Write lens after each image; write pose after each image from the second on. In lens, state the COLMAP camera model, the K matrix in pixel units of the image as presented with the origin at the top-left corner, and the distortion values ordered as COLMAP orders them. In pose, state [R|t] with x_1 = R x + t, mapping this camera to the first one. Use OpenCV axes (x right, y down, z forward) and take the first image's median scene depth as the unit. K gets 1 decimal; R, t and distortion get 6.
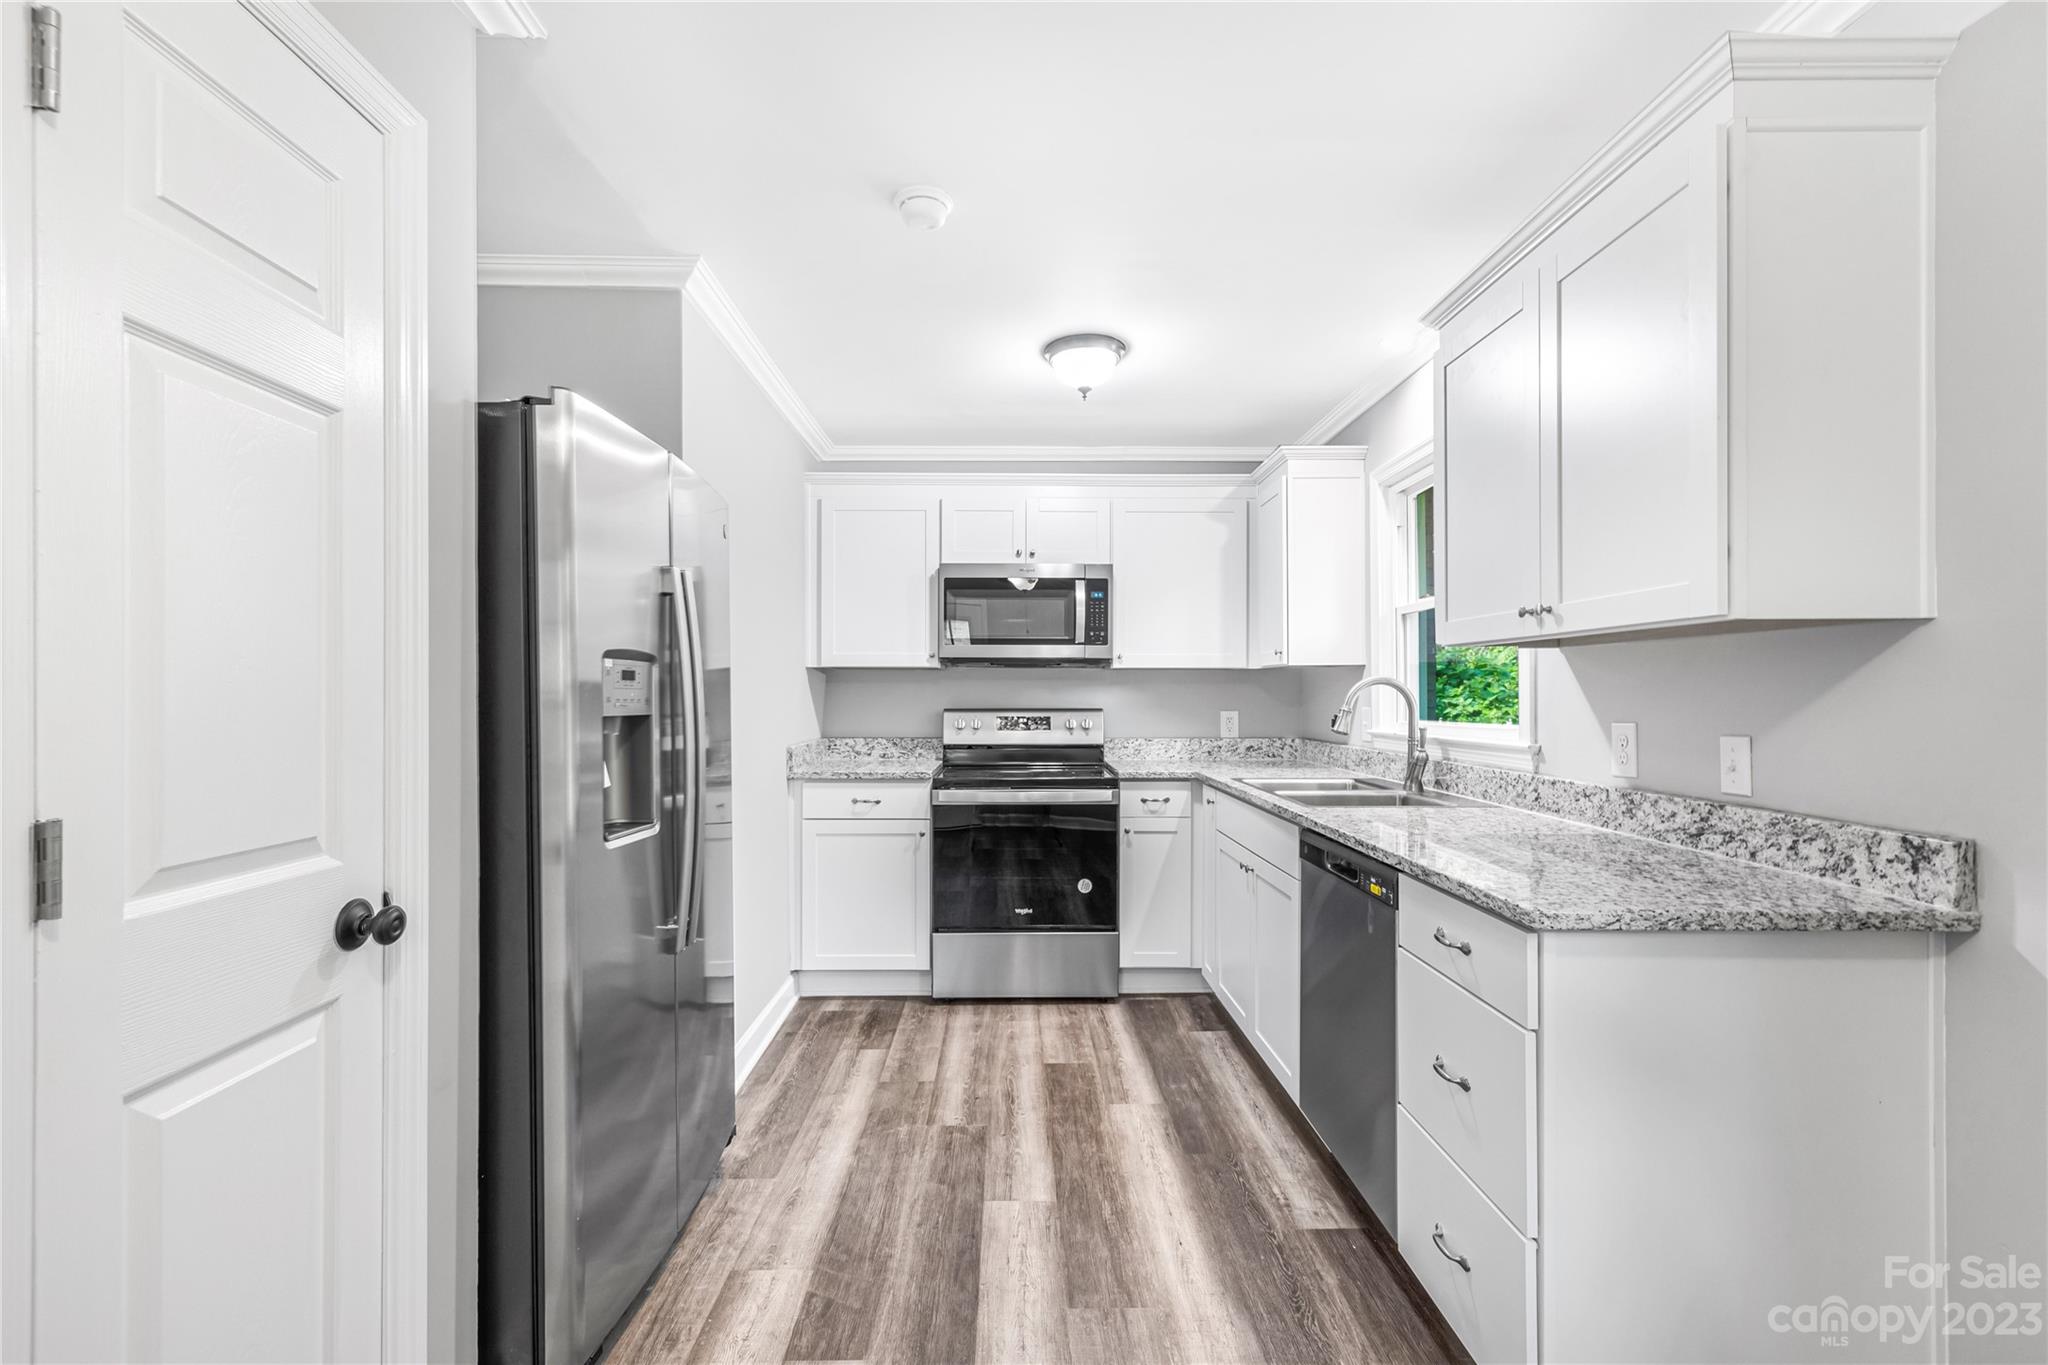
lens RADIAL K [[873.4, 0, 1022.8], [0, 873.4, 694.3], [0, 0, 1]] dist [0.001103, -0.000113]
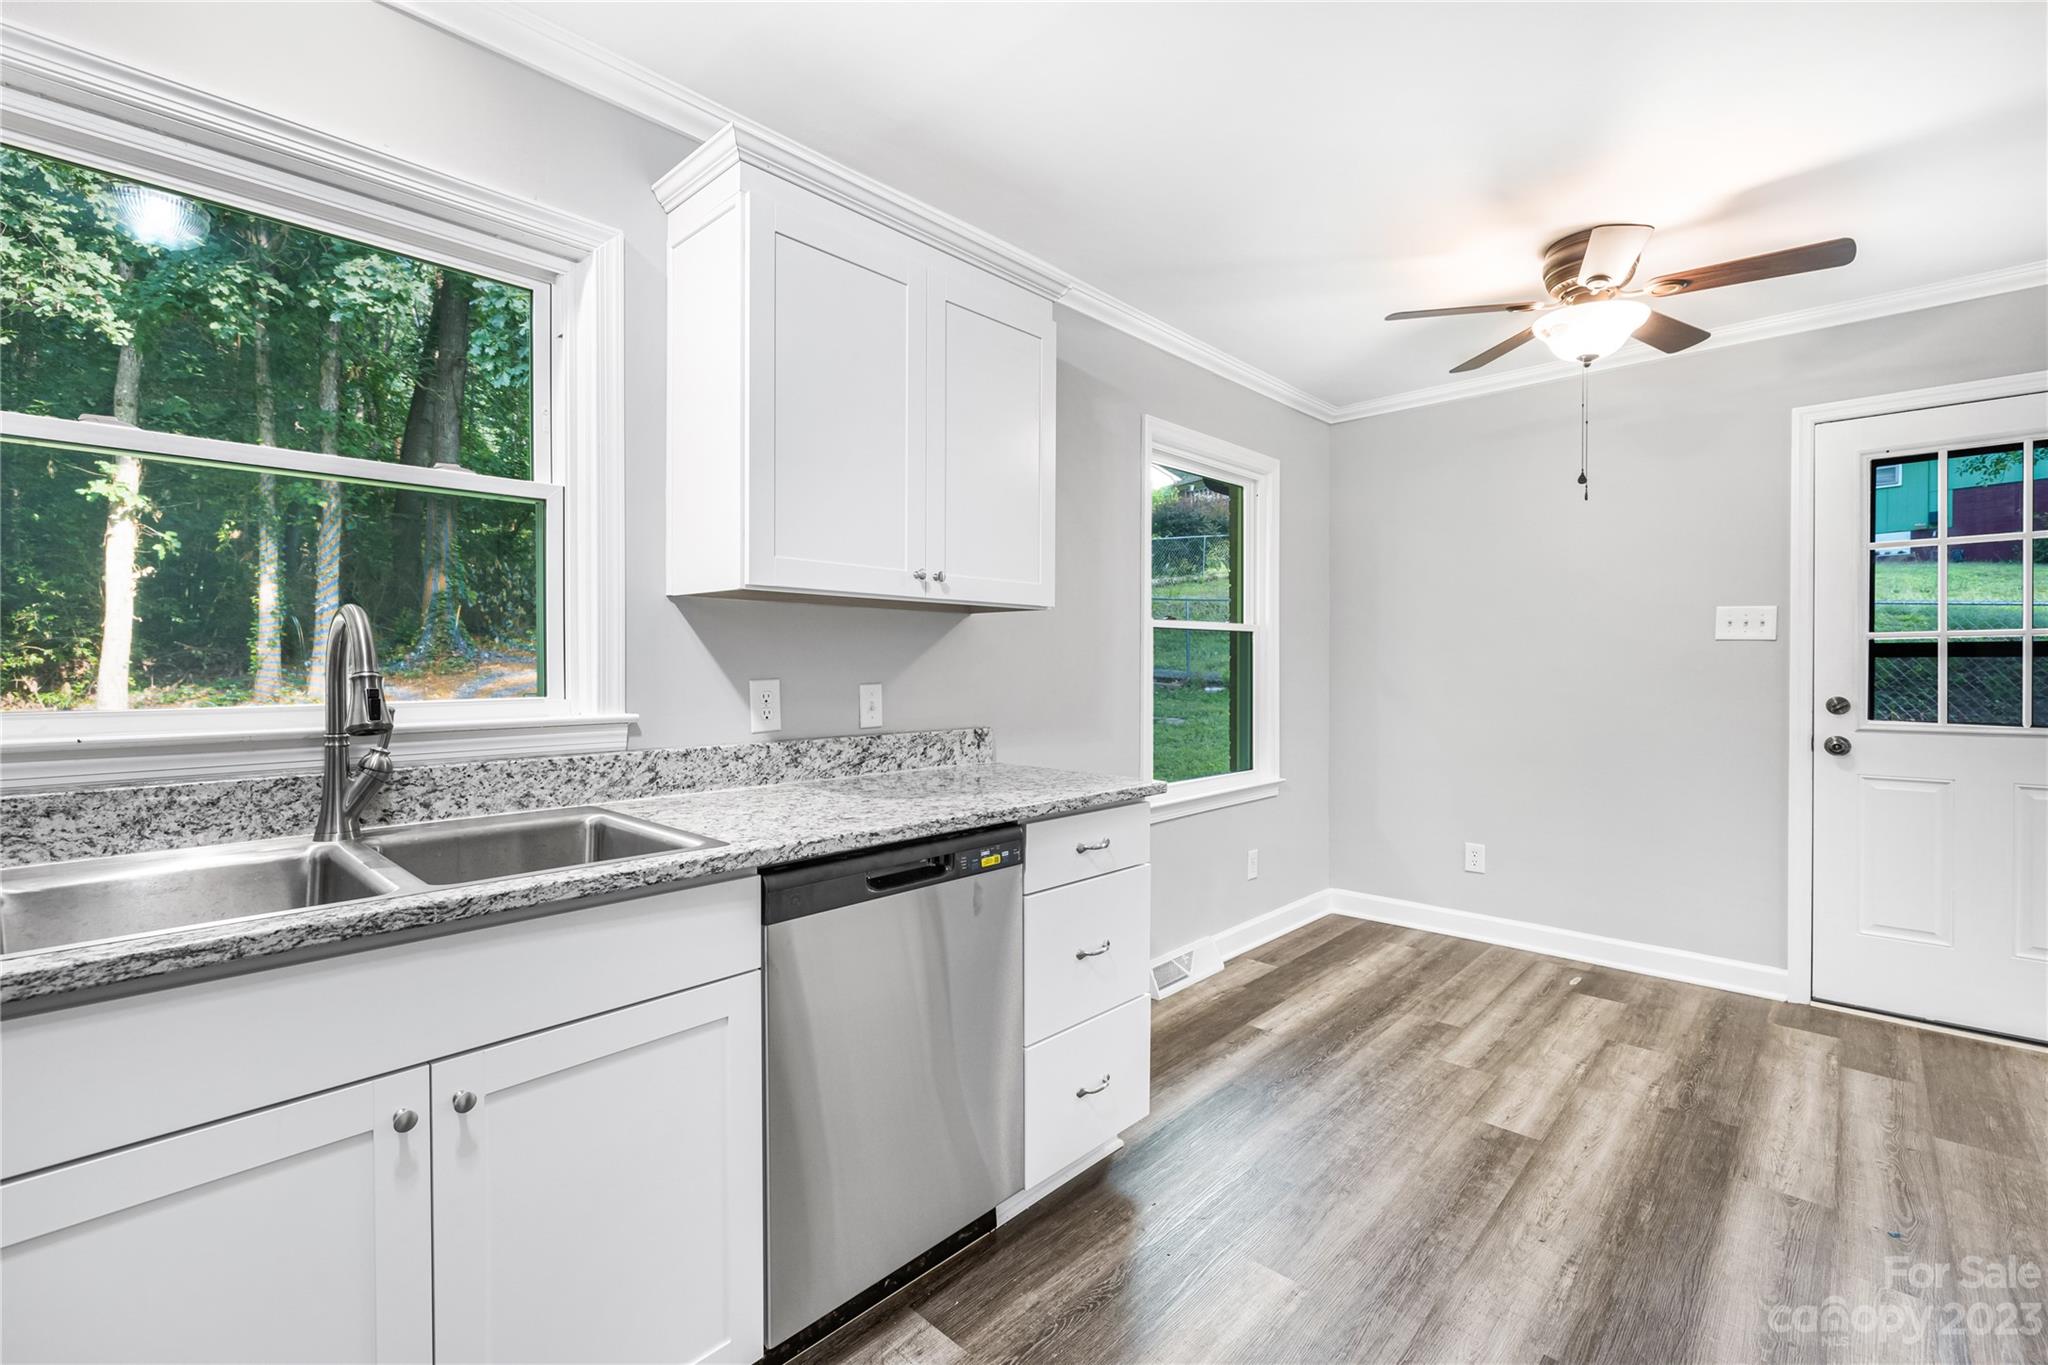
lens RADIAL K [[892.0, 0, 1022.2], [0, 892.0, 670.0], [0, 0, 1]] dist [0.000342, -0.000317]
pose [[-0.723845, -0.003297, 0.689955, -0.210467], [-0.000663, 0.999991, 0.004083, 0.014289], [-0.689962, 0.002498, -0.723841, 1.284185]]
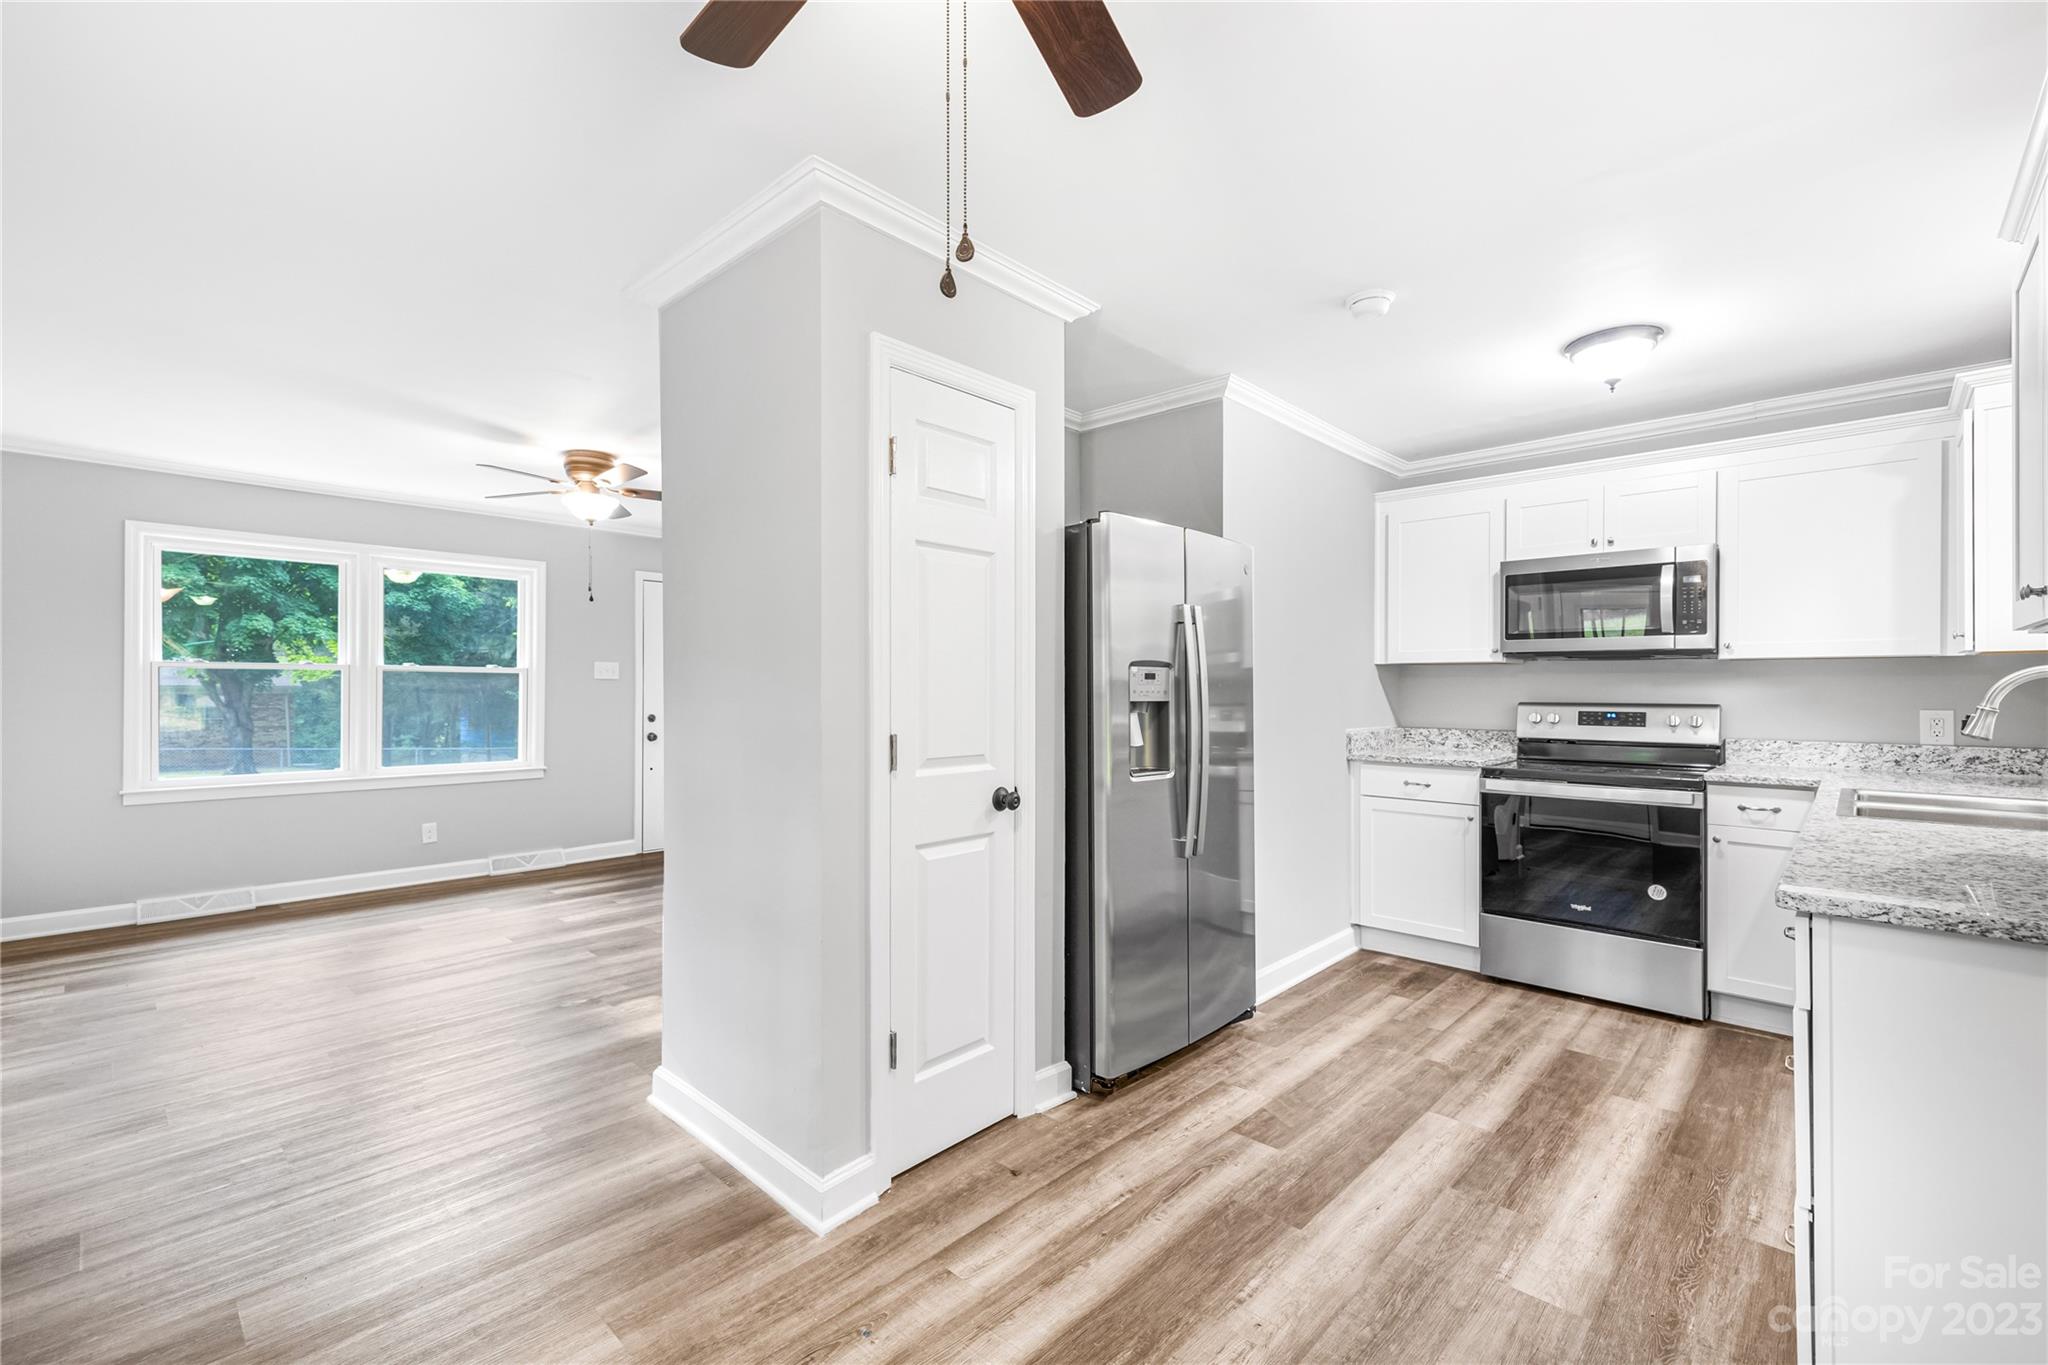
lens RADIAL K [[873.4, 0, 1022.8], [0, 873.4, 694.3], [0, 0, 1]] dist [0.001103, -0.000113]
pose [[0.716375, 0.006596, -0.697684, 0.345767], [-0.001166, 0.999965, 0.008258, -0.000948], [0.697714, -0.005102, 0.716358, -0.216344]]
